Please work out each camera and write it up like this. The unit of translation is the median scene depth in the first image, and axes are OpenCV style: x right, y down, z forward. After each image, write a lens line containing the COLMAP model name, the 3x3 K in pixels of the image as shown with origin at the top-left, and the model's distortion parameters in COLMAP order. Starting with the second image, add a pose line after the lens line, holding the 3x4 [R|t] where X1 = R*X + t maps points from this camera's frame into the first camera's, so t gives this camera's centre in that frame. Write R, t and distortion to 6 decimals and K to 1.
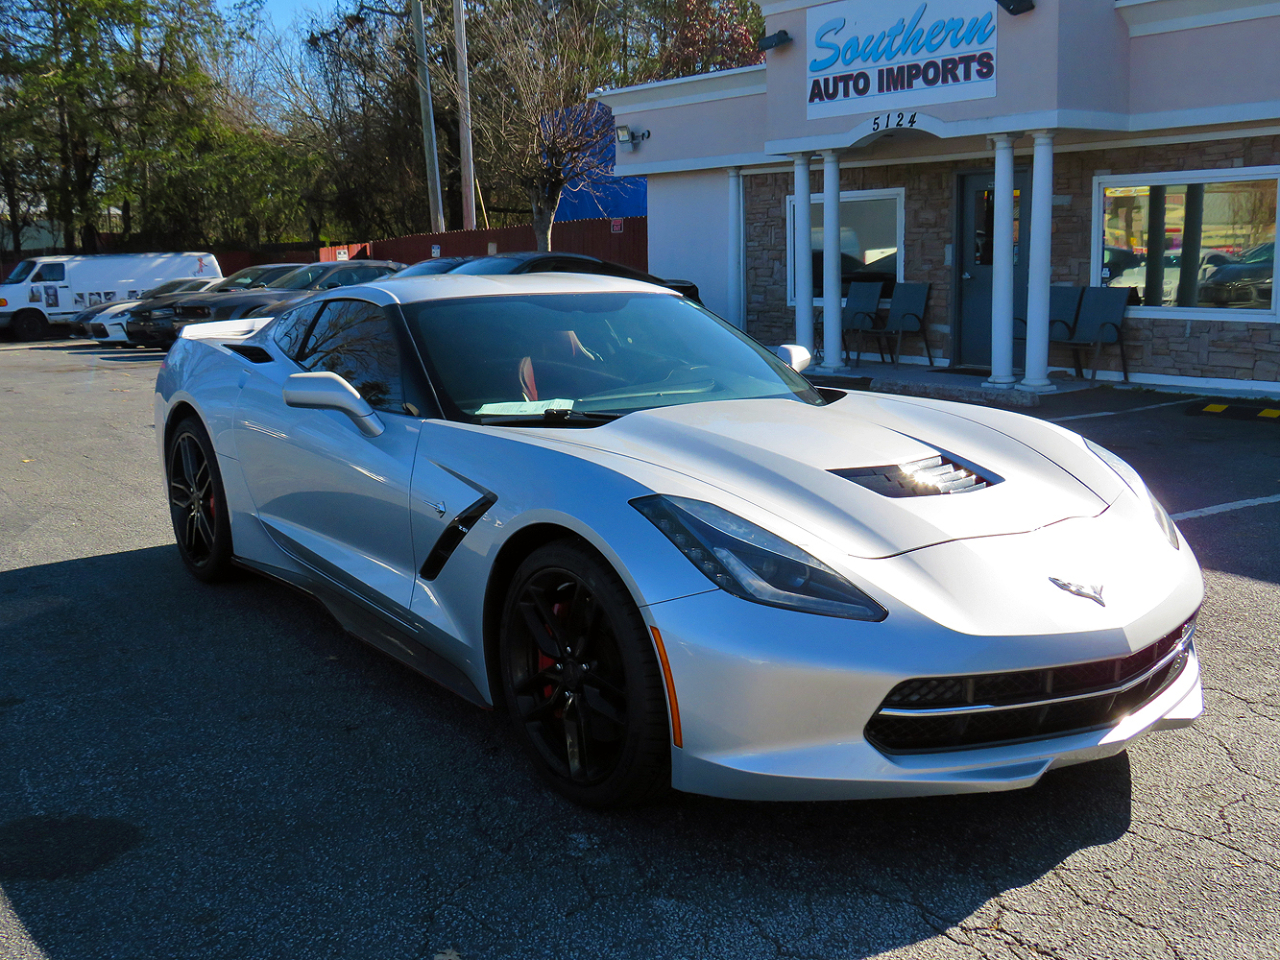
lens RADIAL K [[1508.6, 0, 641.8], [0, 1508.6, 484.4], [0, 0, 1]] dist [-0.042544, 0.006009]
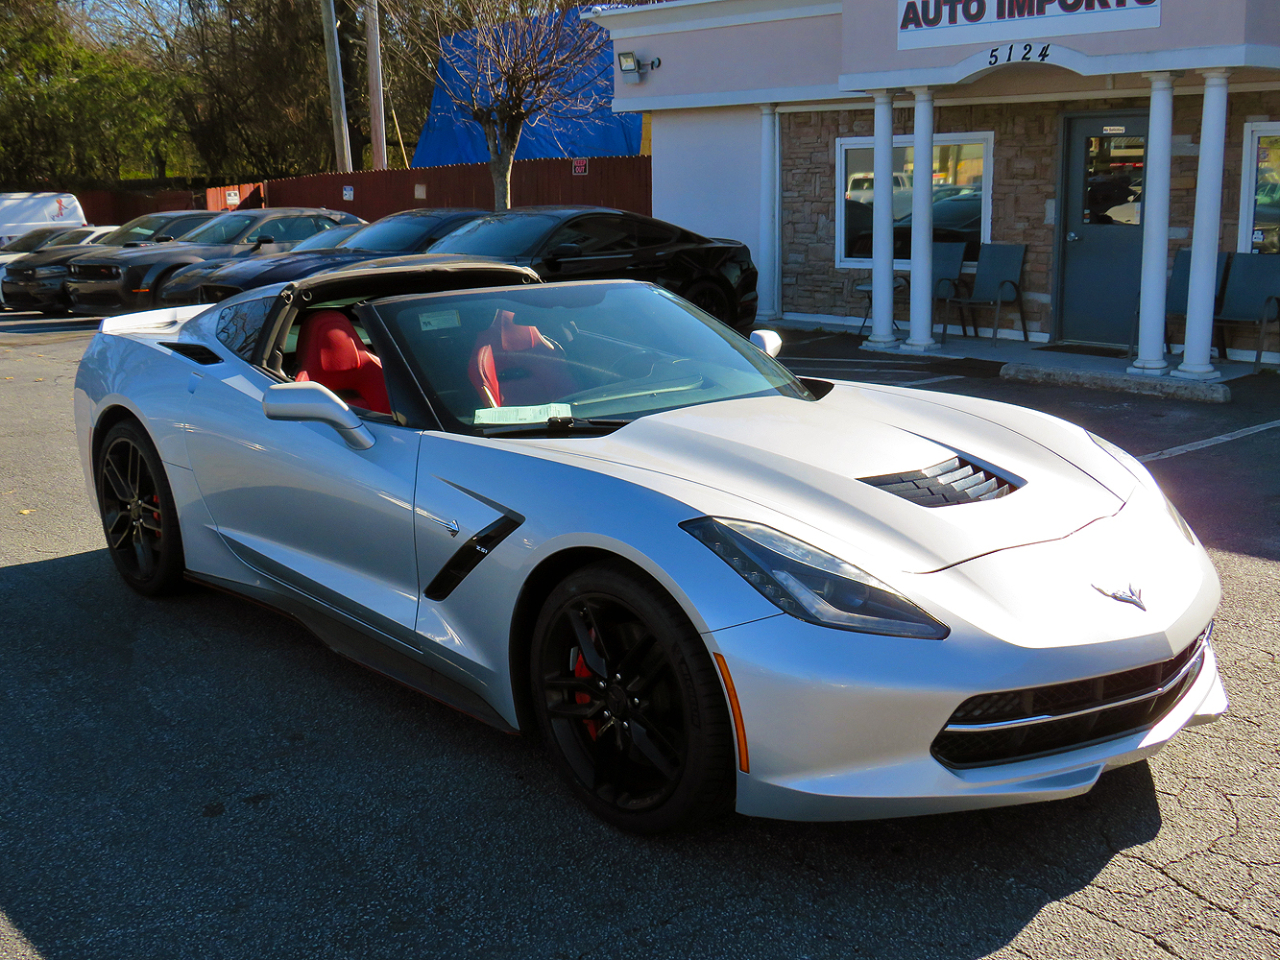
lens RADIAL K [[1542.3, 0, 596.8], [0, 1542.3, 505.3], [0, 0, 1]] dist [-0.048448, 0.028611]
pose [[0.993863, -0.019901, 0.108811, -0.147406], [0.013651, 0.998230, 0.057881, -0.038527], [-0.109771, -0.056040, 0.992376, 0.146850]]
